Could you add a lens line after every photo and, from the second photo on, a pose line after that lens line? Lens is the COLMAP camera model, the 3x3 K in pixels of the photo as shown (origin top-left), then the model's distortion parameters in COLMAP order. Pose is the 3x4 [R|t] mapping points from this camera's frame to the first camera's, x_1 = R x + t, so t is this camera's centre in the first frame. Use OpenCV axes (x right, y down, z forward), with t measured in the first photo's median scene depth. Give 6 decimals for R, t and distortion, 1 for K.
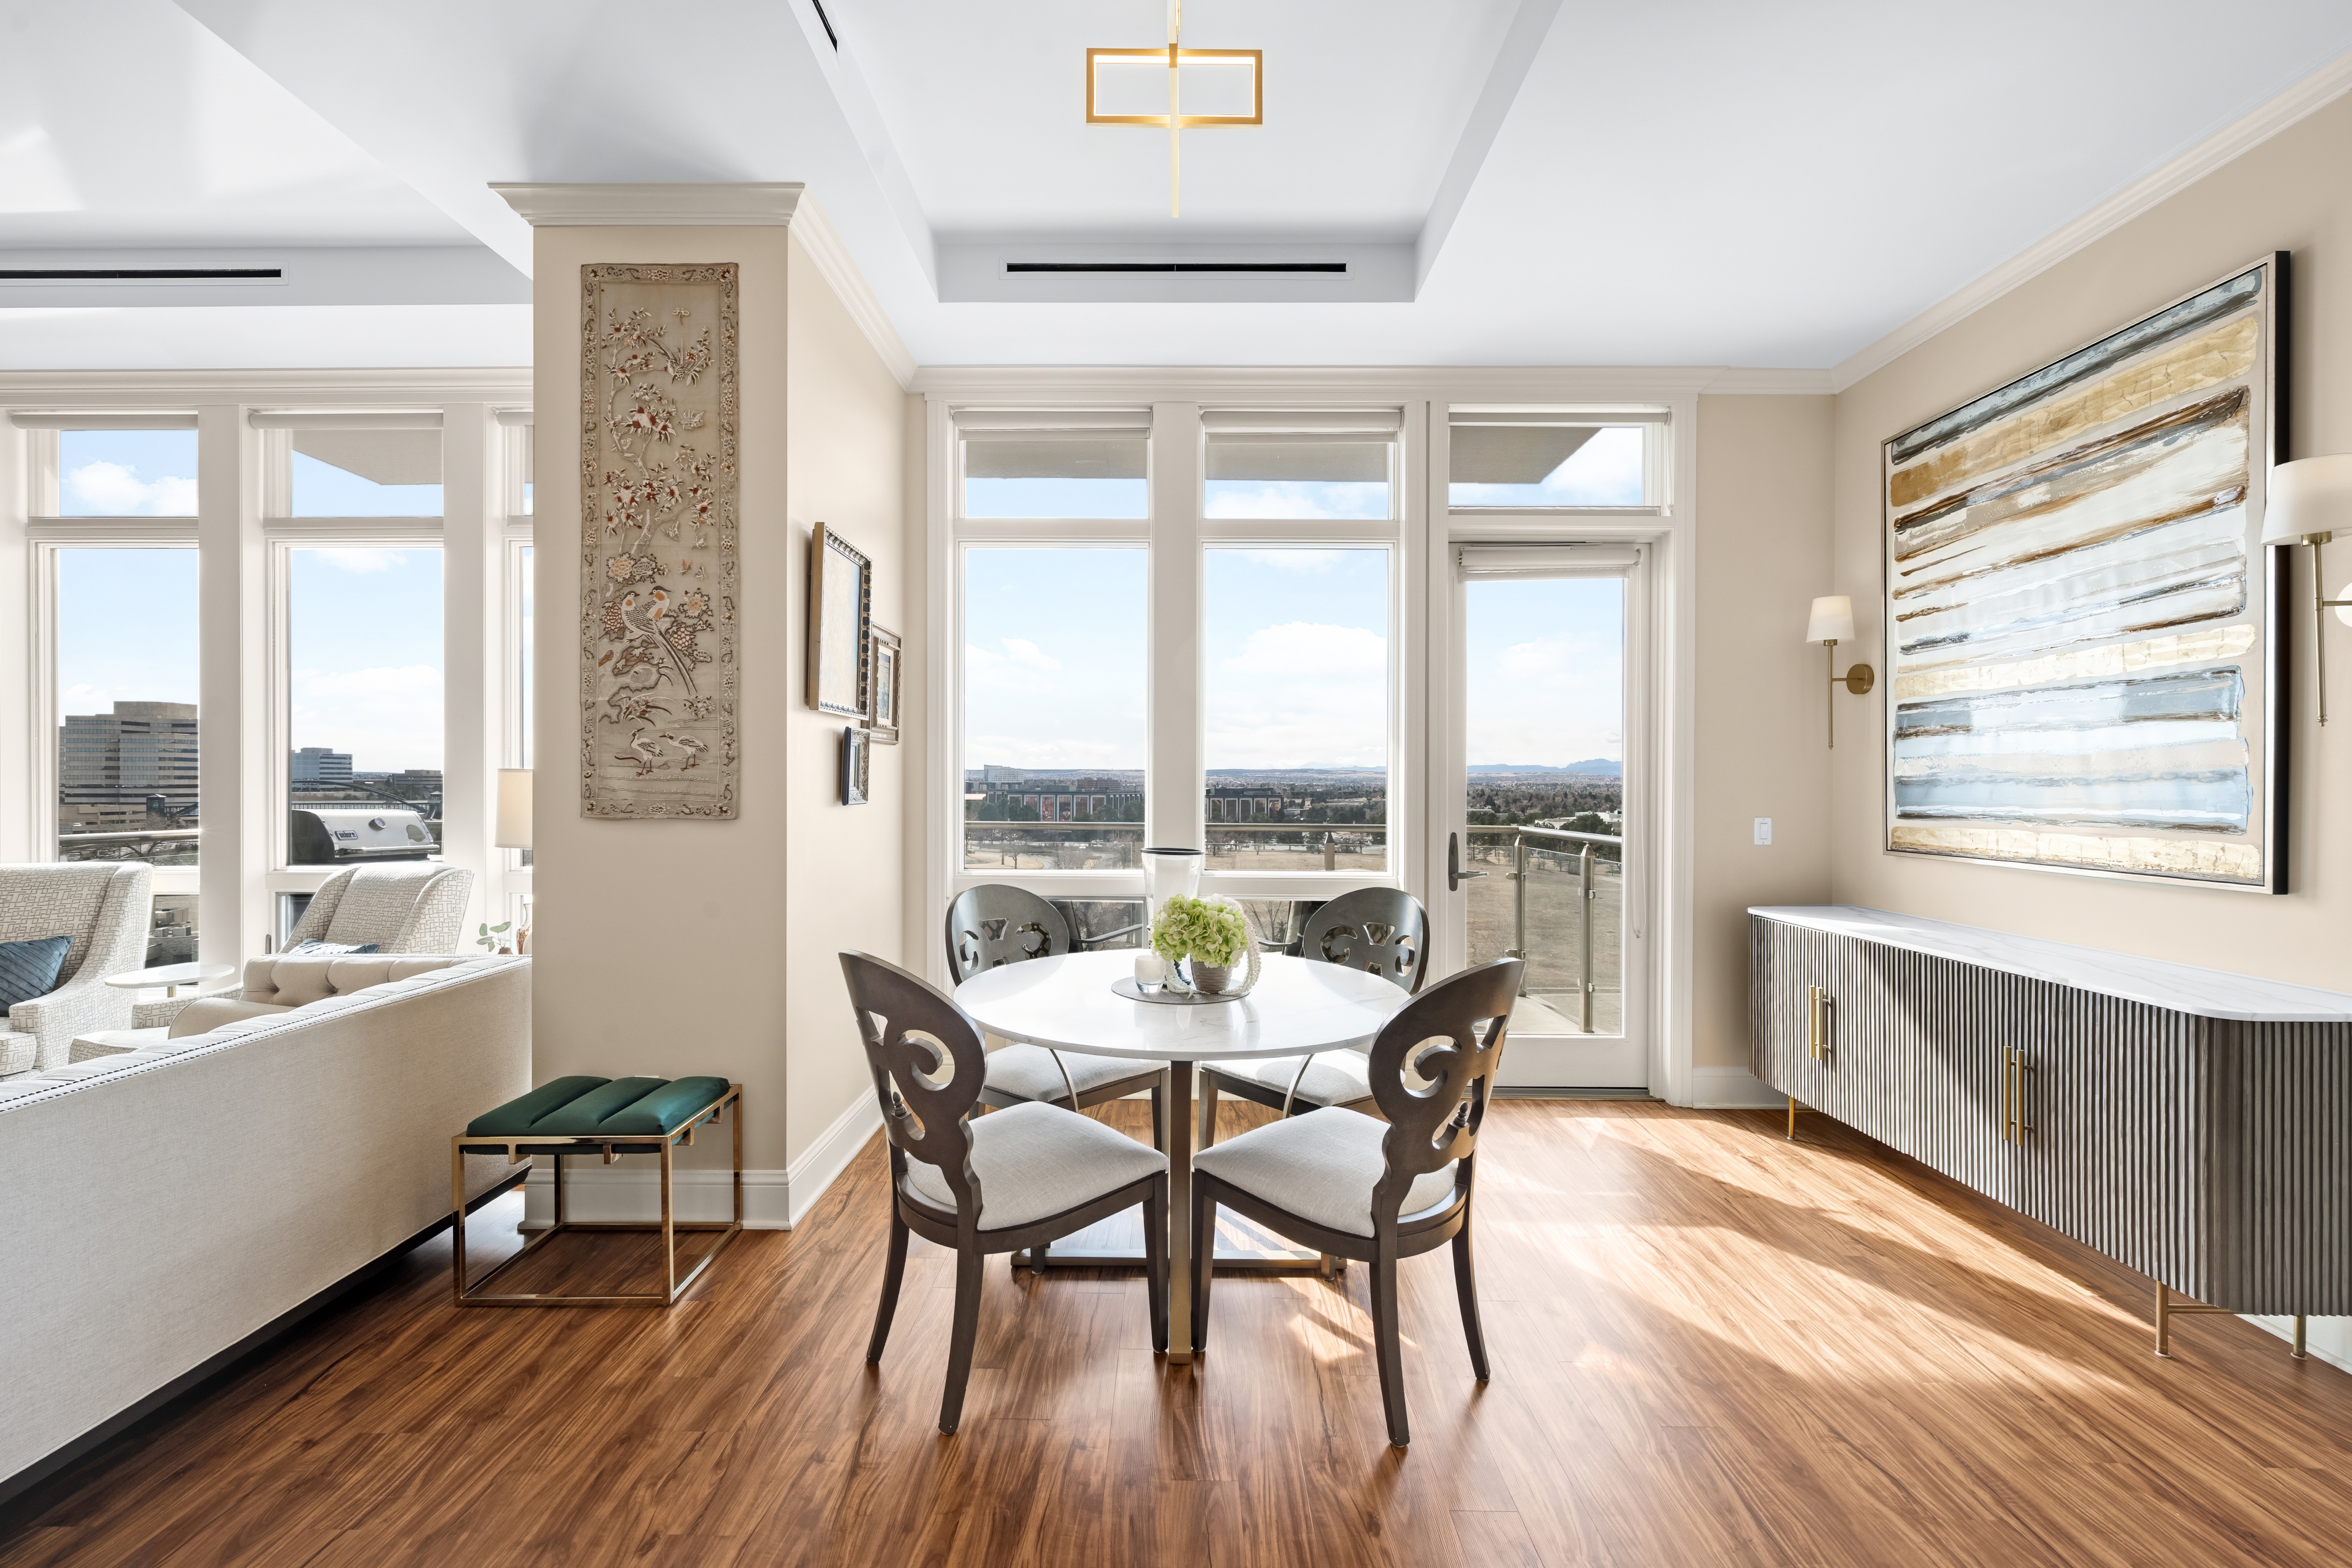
lens RADIAL K [[957.6, 0, 1194.5], [0, 957.6, 785.8], [0, 0, 1]] dist [-0.001063, 0.000397]
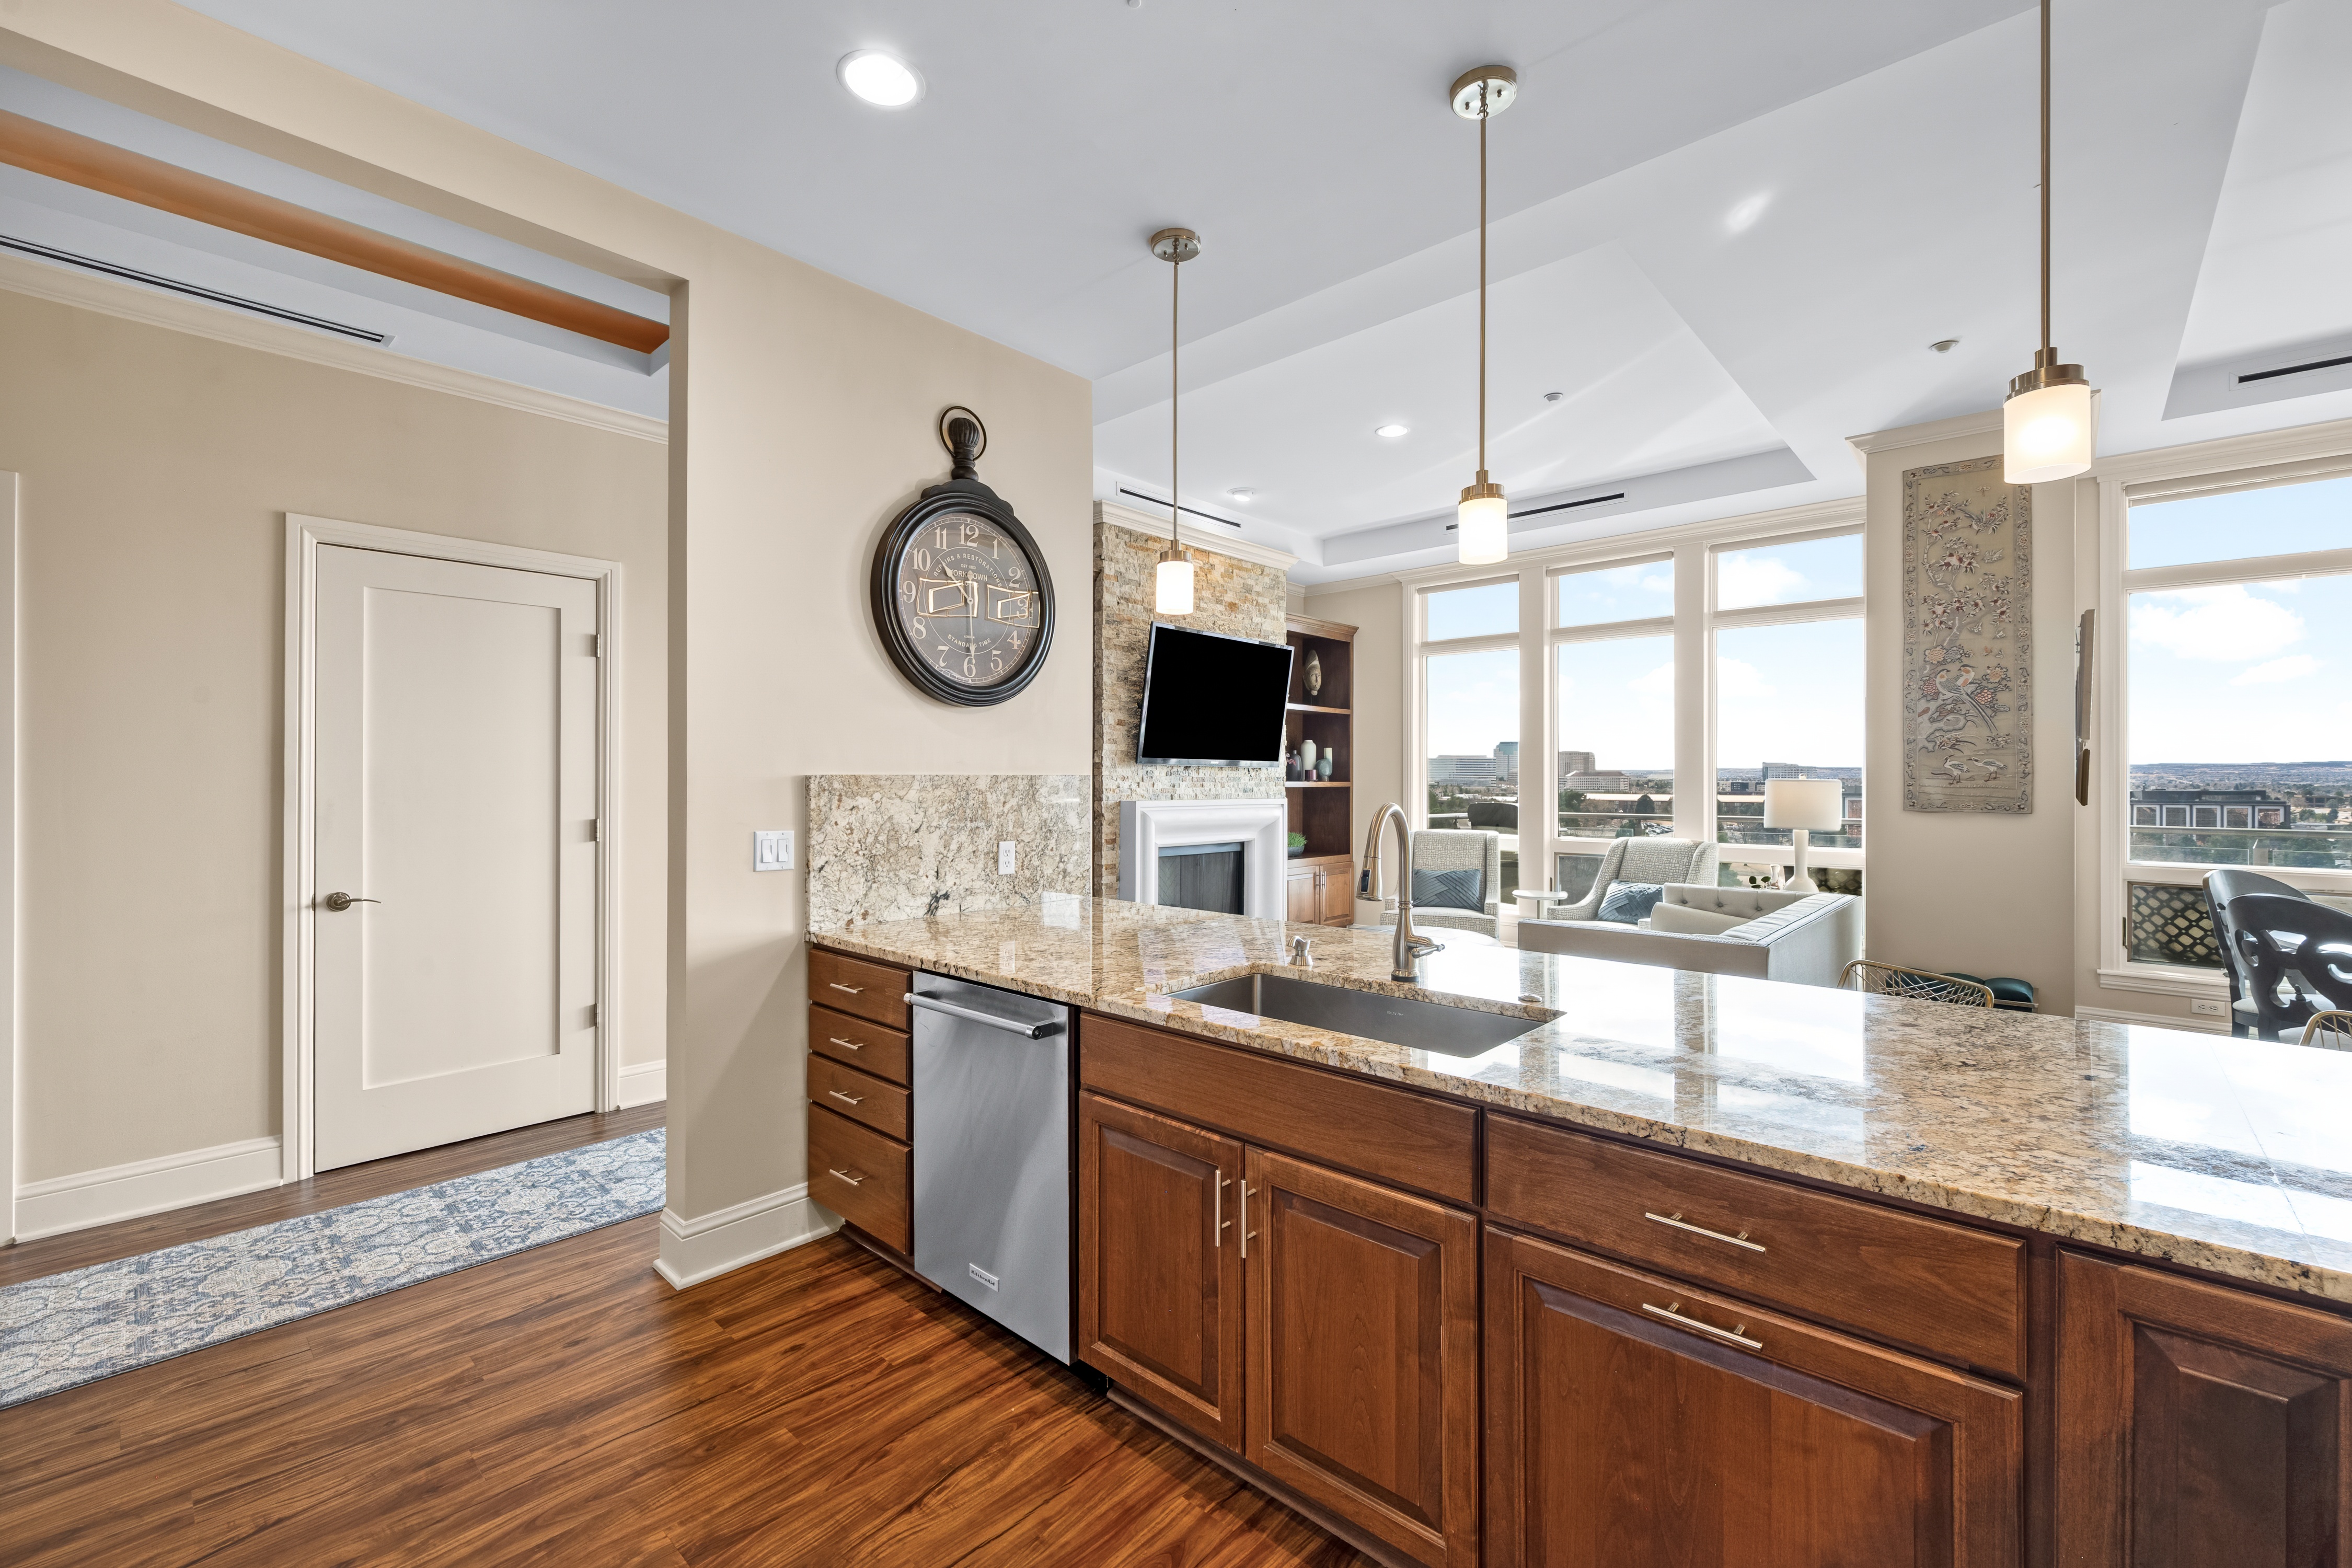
lens RADIAL K [[1018.6, 0, 1154.9], [0, 1018.6, 778.8], [0, 0, 1]] dist [0.001686, 0.000216]
pose [[0.738860, -0.002042, -0.673856, -0.413551], [-0.002172, 0.999983, -0.005412, -0.008395], [0.673856, 0.005463, 0.738843, -1.138512]]
